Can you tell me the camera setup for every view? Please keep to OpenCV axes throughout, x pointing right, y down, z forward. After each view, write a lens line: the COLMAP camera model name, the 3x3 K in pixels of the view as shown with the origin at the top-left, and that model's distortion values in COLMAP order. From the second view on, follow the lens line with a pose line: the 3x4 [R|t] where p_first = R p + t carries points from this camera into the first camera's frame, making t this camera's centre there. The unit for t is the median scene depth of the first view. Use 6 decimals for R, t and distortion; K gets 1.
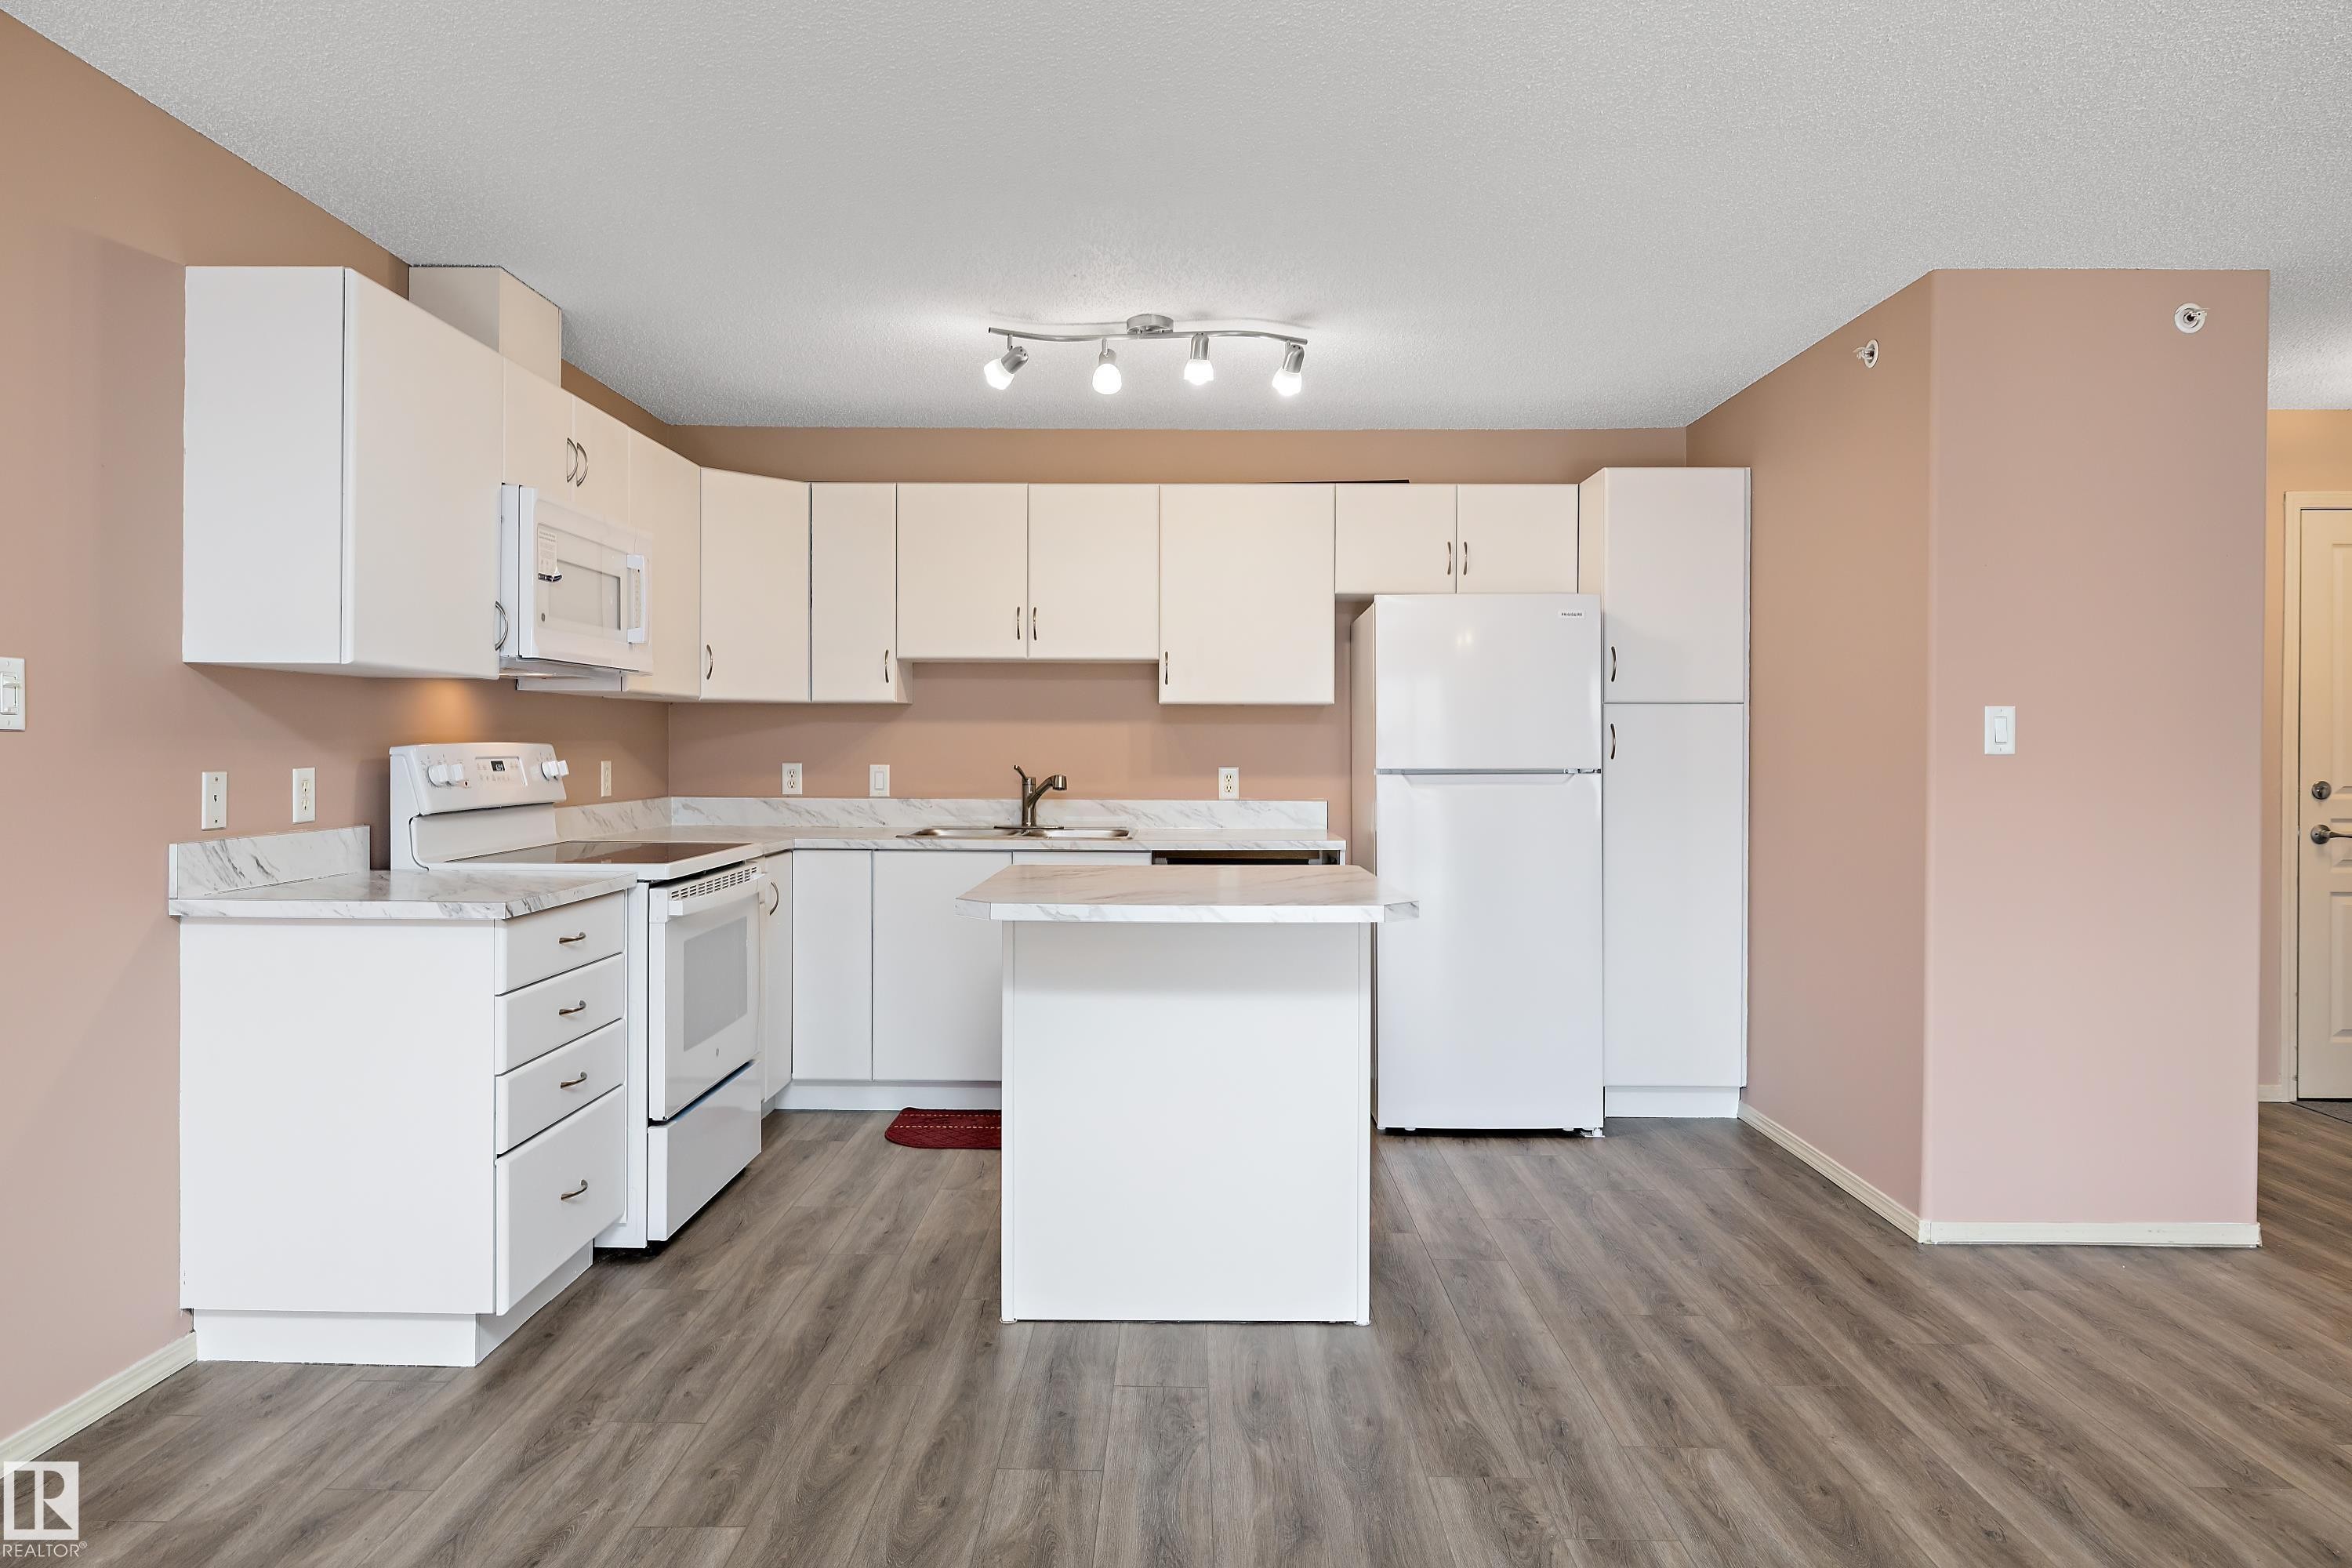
lens RADIAL K [[1448.3, 0, 1164.4], [0, 1448.3, 756.4], [0, 0, 1]] dist [0.000630, -0.000240]
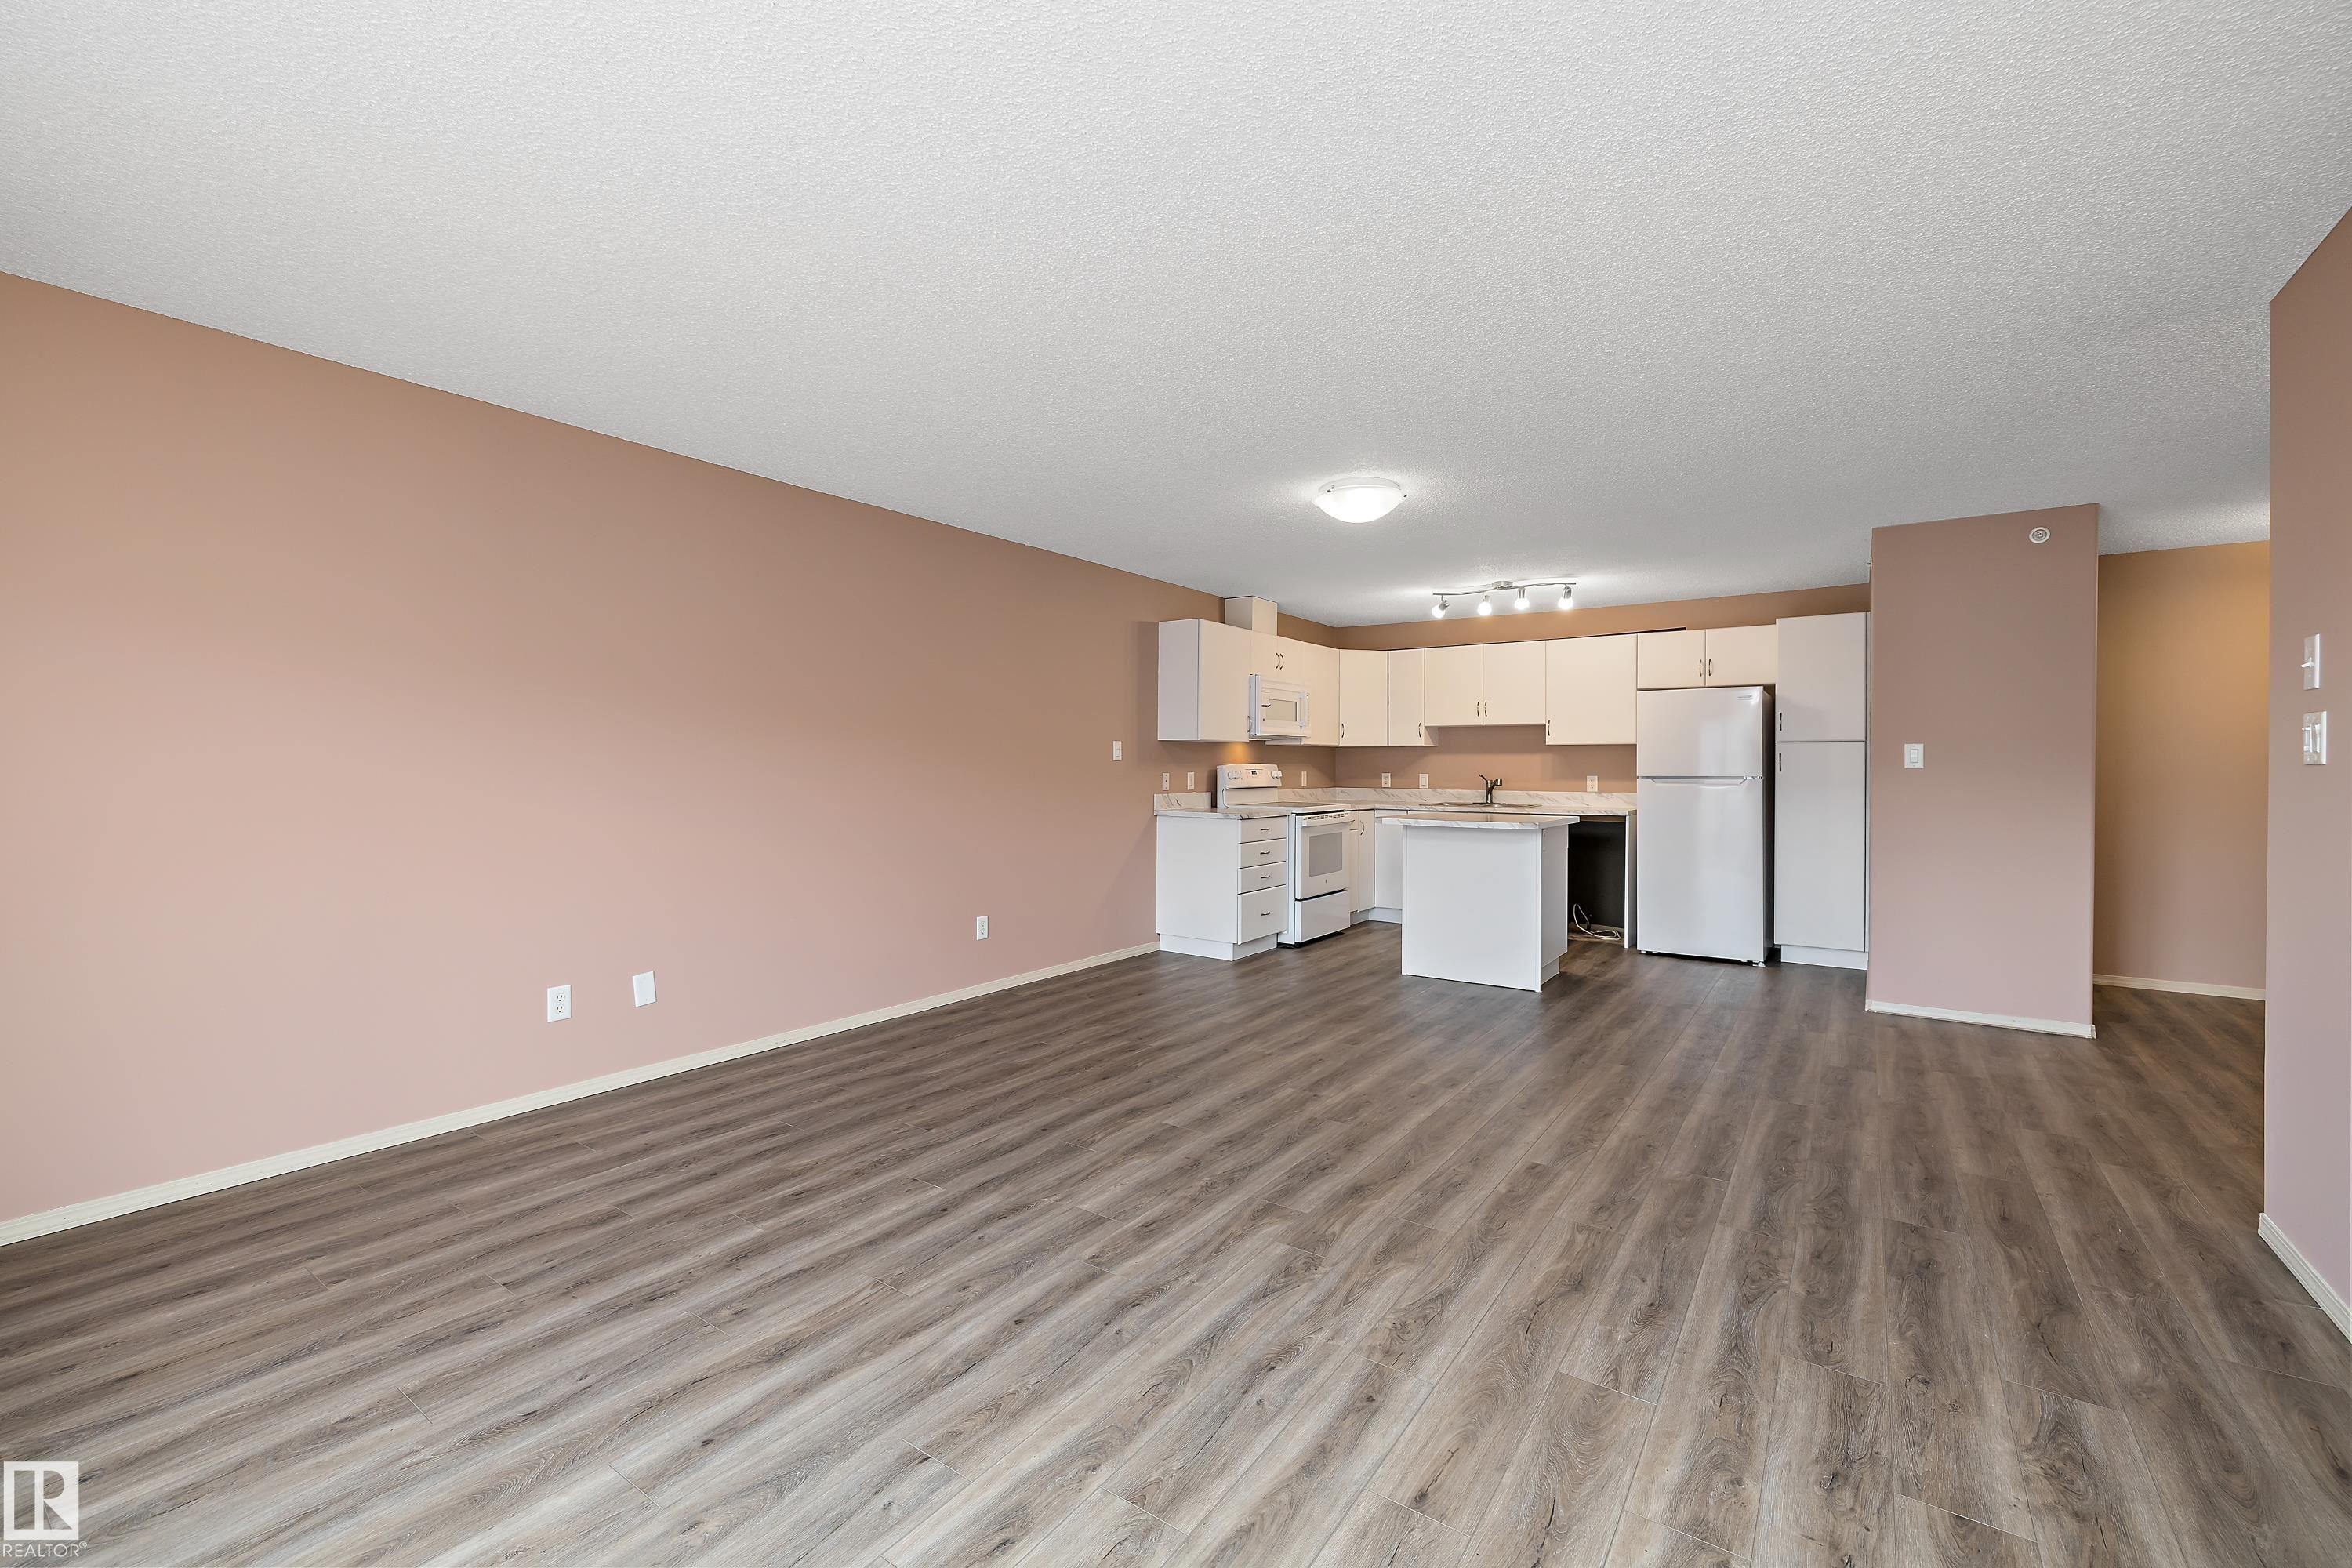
lens RADIAL K [[992.0, 0, 1172.3], [0, 992.0, 758.2], [0, 0, 1]] dist [0.000294, 0.000229]
pose [[0.827949, -0.005789, -0.560773, 0.502143], [-0.002917, 0.999889, -0.014629, 0.007763], [0.560796, 0.013748, 0.827840, -0.695425]]
